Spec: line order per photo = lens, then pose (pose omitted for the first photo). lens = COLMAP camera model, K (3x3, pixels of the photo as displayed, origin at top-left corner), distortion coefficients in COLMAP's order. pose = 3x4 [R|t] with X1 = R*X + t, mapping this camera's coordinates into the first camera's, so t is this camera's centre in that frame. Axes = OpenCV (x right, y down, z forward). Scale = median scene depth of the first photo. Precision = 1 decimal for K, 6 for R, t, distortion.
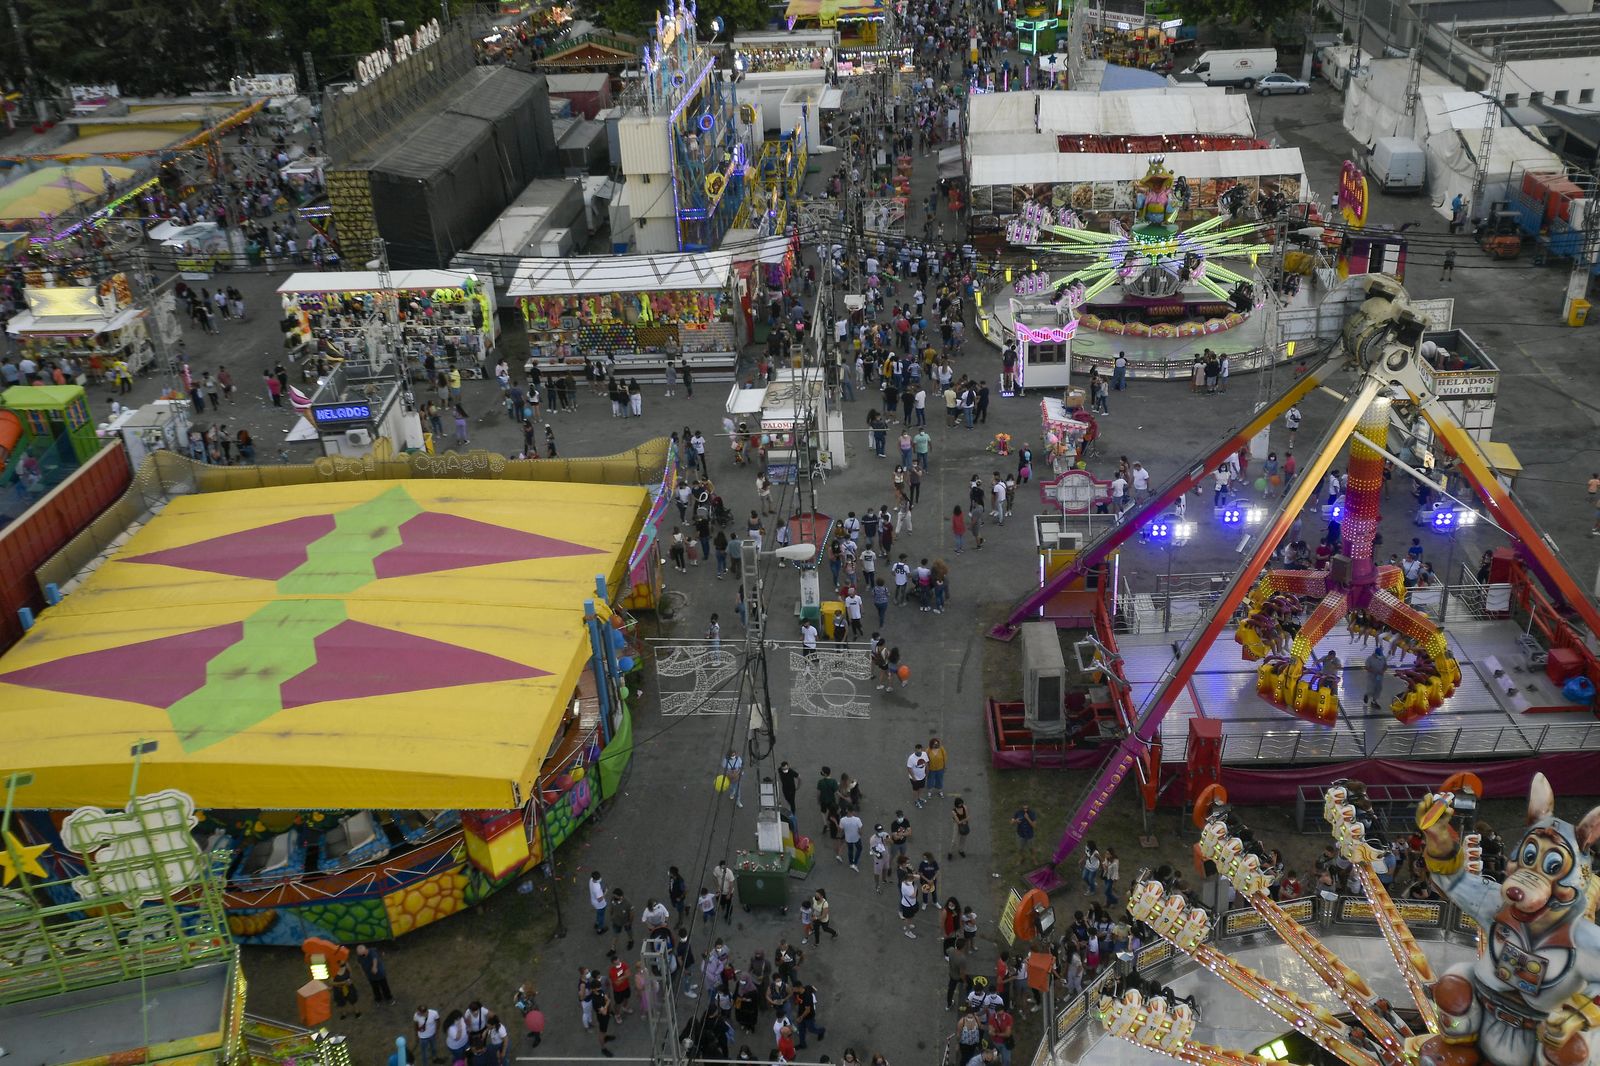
lens RADIAL K [[1519.9, 0, 799.1], [0, 1519.9, 523.9], [0, 0, 1]] dist [-0.007957, 0.110712]
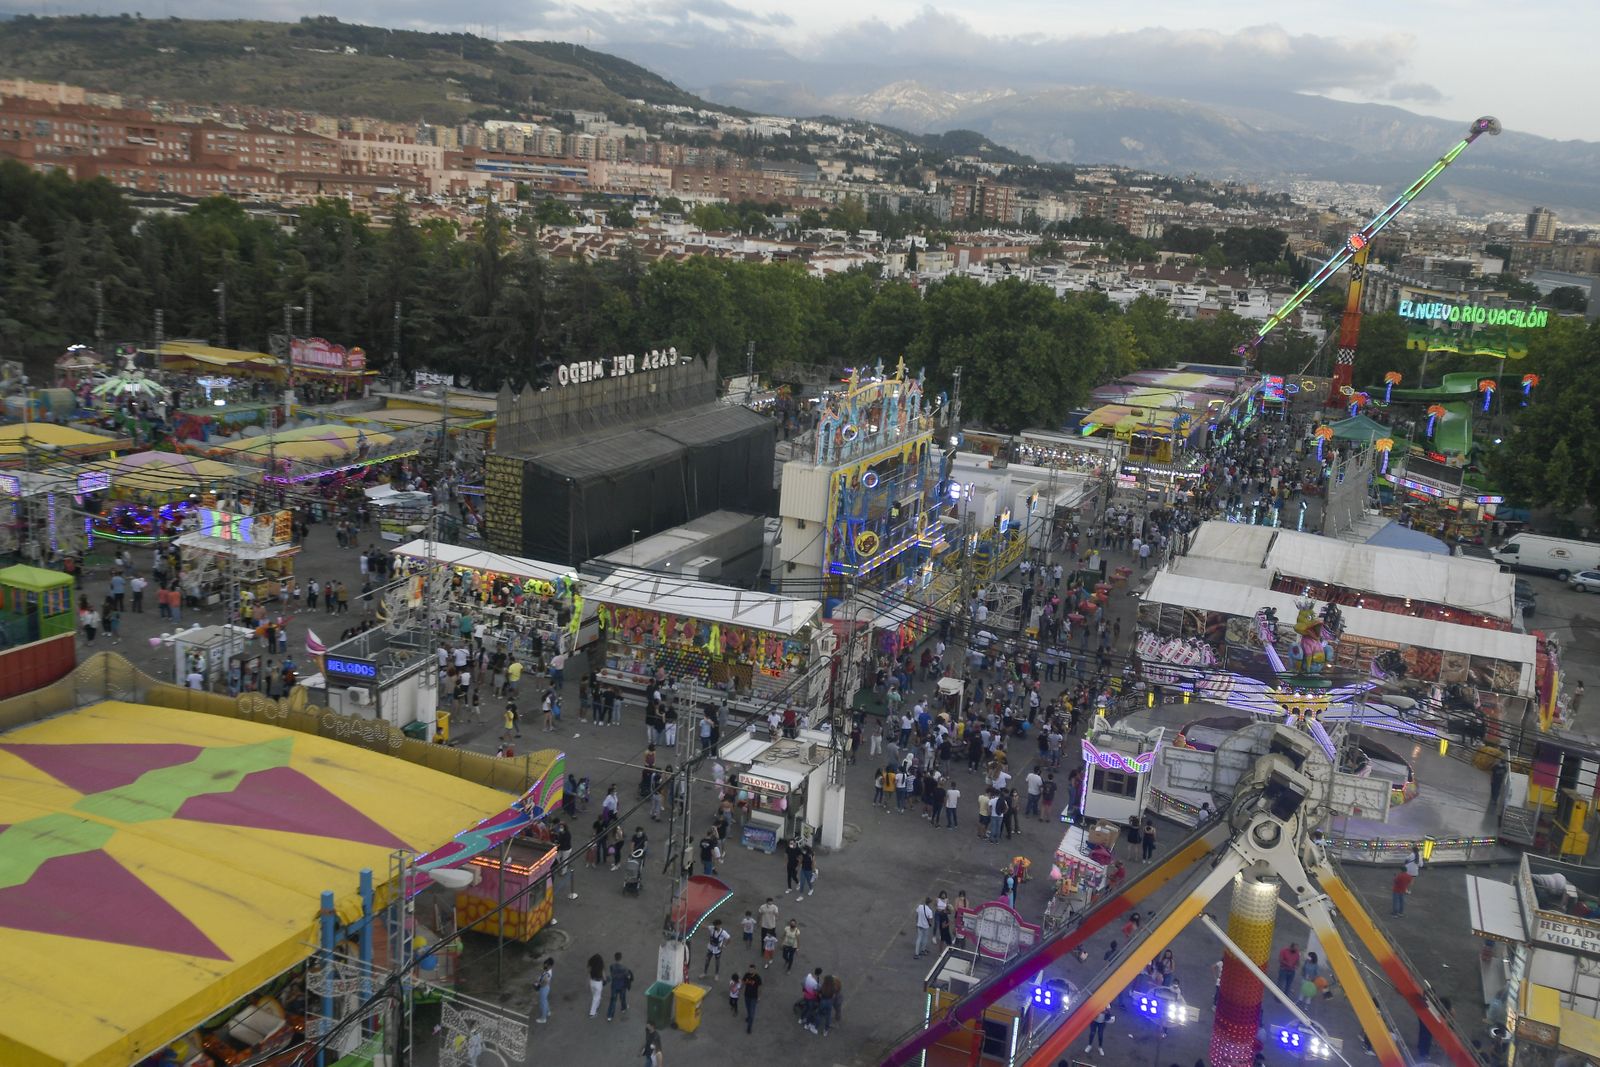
lens RADIAL K [[1519.9, 0, 799.1], [0, 1519.9, 524.4], [0, 0, 1]] dist [-0.007957, 0.110712]
pose [[0.945932, 0.188476, -0.263988, 0.205648], [-0.249206, 0.943239, -0.219535, -0.016419], [0.207627, 0.273453, 0.939210, 0.110214]]
